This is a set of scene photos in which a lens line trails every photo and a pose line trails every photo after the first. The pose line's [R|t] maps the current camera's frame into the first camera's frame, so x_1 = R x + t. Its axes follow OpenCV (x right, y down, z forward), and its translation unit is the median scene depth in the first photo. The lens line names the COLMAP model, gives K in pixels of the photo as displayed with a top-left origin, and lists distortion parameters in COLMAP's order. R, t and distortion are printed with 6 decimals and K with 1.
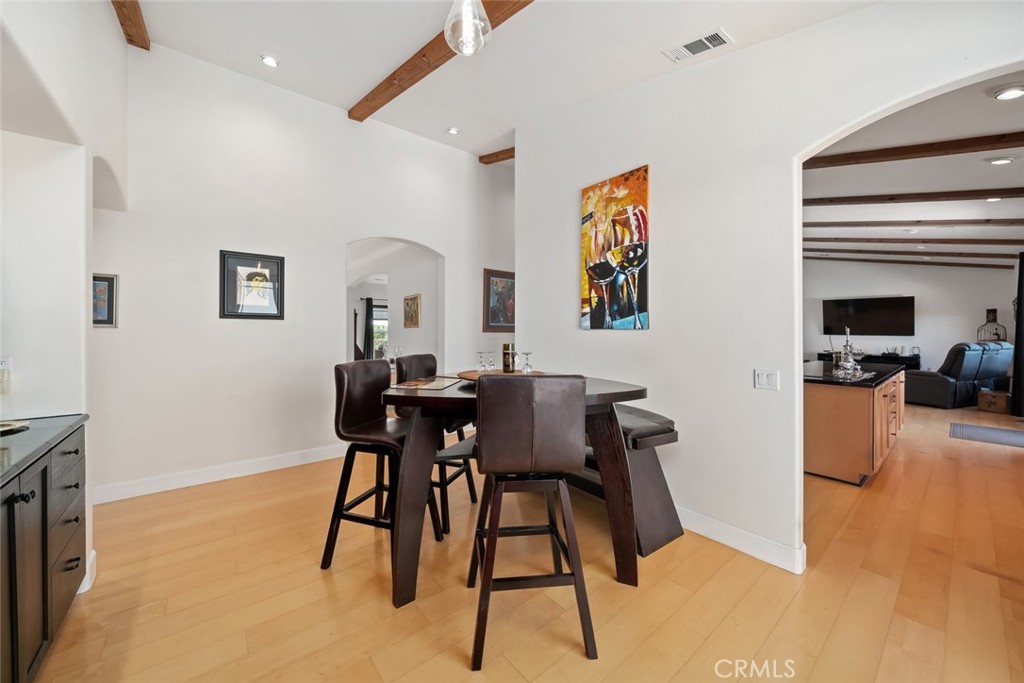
lens RADIAL K [[374.5, 0, 504.2], [0, 374.5, 331.3], [0, 0, 1]] dist [0.000666, 0.000075]
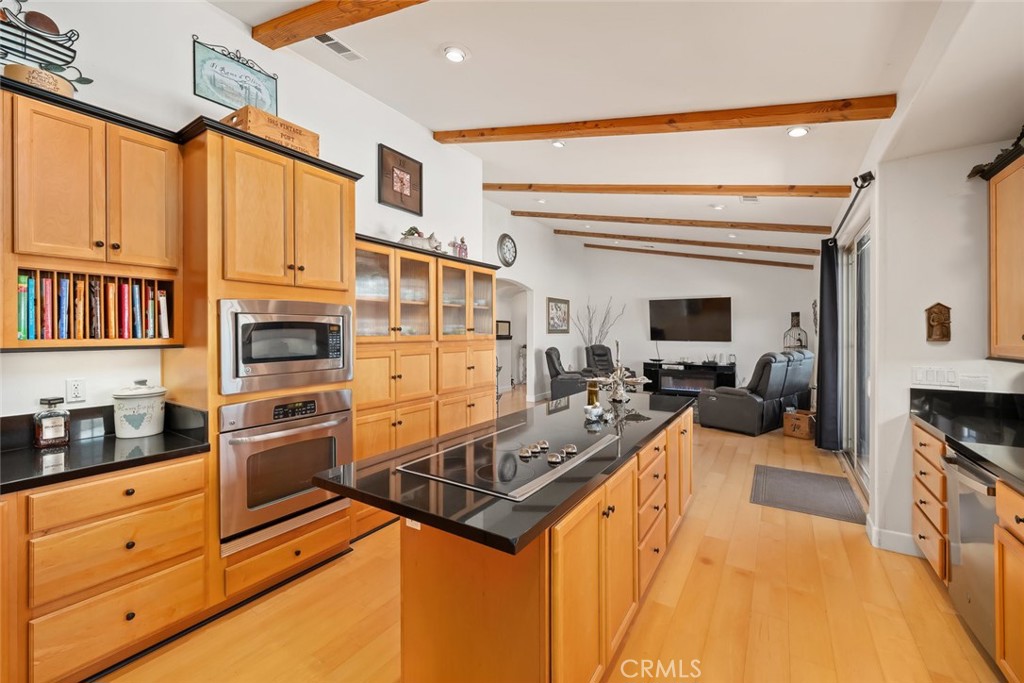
lens RADIAL K [[410.0, 0, 515.7], [0, 410.0, 333.8], [0, 0, 1]] dist [-0.000414, -0.000136]
pose [[0.950202, -0.003312, 0.311618, 0.345901], [0.003197, 0.999995, 0.000880, -0.010445], [-0.311619, 0.000160, 0.950207, 0.267362]]
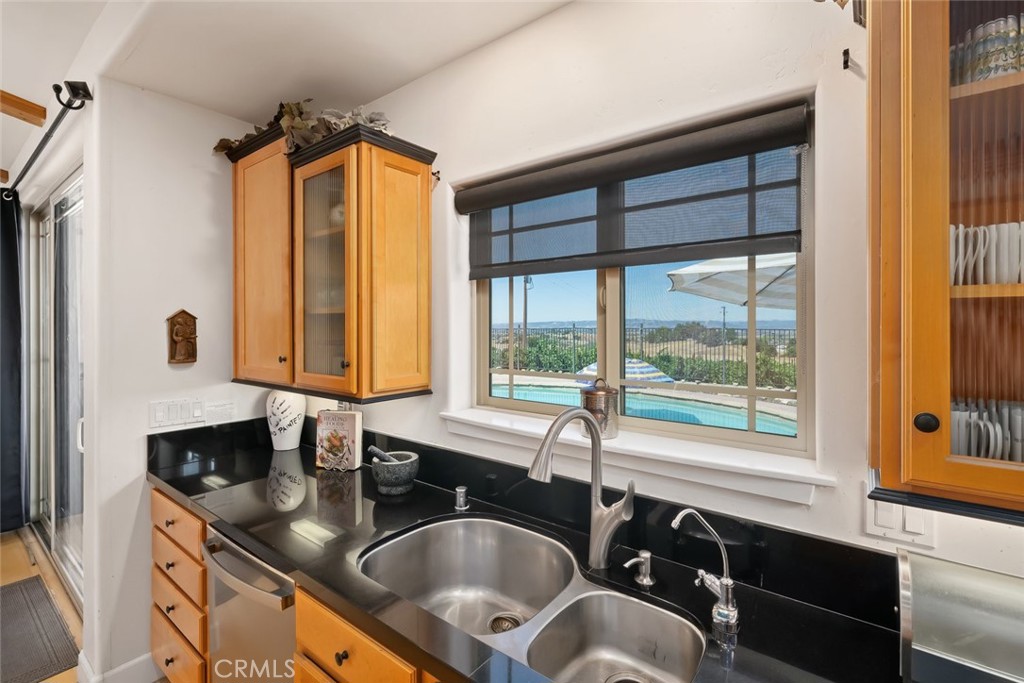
lens RADIAL K [[459.7, 0, 511.5], [0, 459.7, 324.7], [0, 0, 1]] dist [-0.001873, -0.000862]
pose [[-0.232970, -0.000395, 0.972484, 0.470319], [0.004716, 0.999988, 0.001536, -0.025056], [-0.972472, 0.004943, -0.232966, 0.352321]]
